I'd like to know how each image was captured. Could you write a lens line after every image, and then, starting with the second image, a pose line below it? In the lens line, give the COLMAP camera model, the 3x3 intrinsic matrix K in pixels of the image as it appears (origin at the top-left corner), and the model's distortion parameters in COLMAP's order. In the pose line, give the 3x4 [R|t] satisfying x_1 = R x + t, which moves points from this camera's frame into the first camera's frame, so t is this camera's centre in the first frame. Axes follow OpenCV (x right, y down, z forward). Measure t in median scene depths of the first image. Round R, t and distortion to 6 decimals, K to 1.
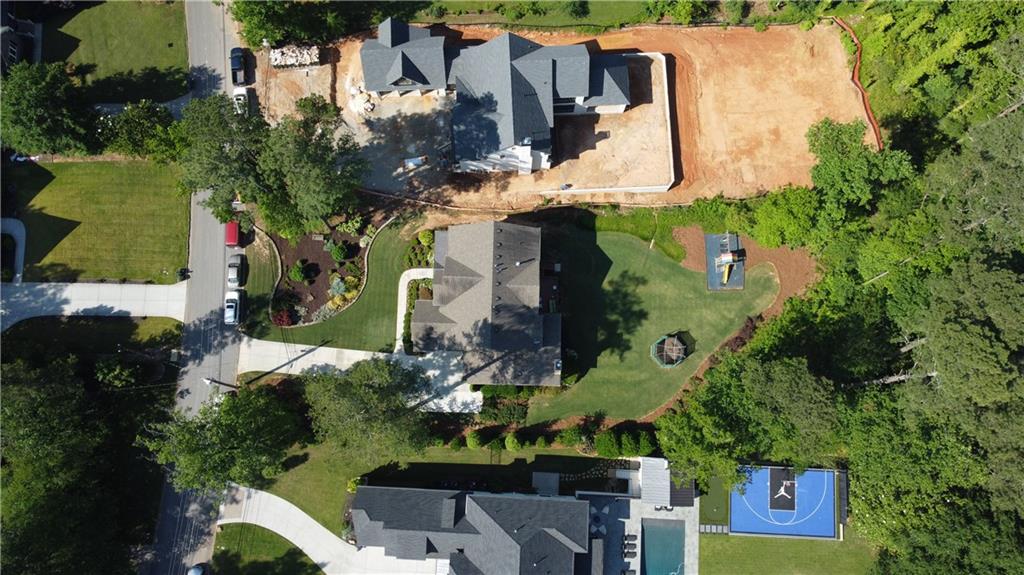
lens RADIAL K [[772.4, 0, 509.5], [0, 772.4, 290.3], [0, 0, 1]] dist [0.001480, -0.005511]
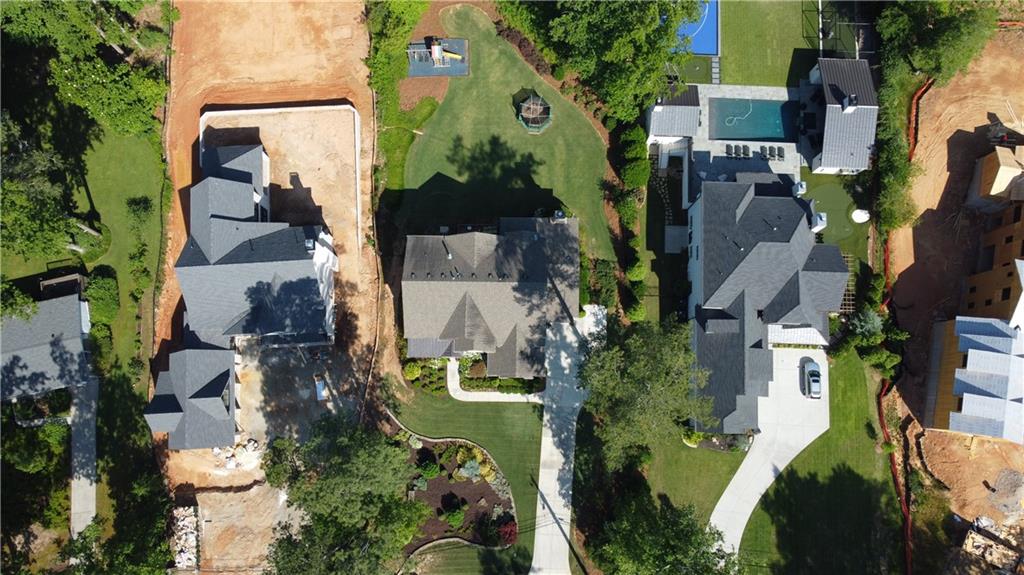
lens RADIAL K [[772.4, 0, 512.6], [0, 772.4, 294.0], [0, 0, 1]] dist [0.001480, -0.005511]
pose [[-0.012606, -0.987928, 0.154401, -0.159637], [0.987371, 0.012089, 0.157964, -0.095874], [-0.157923, 0.154443, 0.975299, 0.110922]]
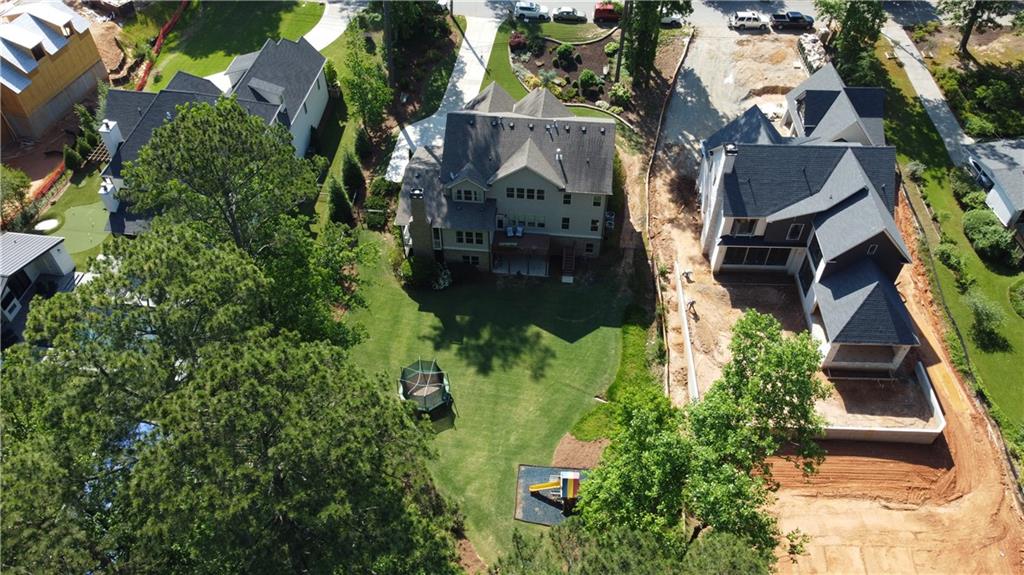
lens RADIAL K [[772.4, 0, 507.1], [0, 772.4, 289.1], [0, 0, 1]] dist [0.001480, -0.005511]
pose [[-0.084282, 0.734328, -0.673542, 0.565396], [-0.983439, 0.047542, 0.174892, -0.101588], [0.160450, 0.677128, 0.718160, 0.505946]]
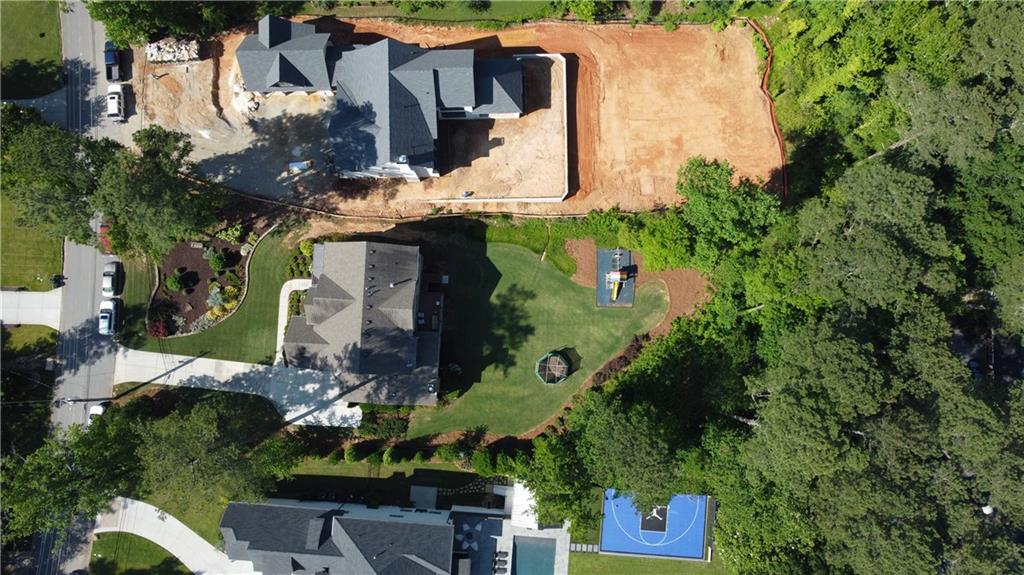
lens RADIAL K [[772.4, 0, 510.9], [0, 772.4, 286.8], [0, 0, 1]] dist [0.001480, -0.005511]
pose [[0.999680, 0.025124, 0.002813, 0.147745], [-0.025280, 0.993906, 0.107295, -0.131426], [-0.000100, -0.107332, 0.994223, 0.024256]]
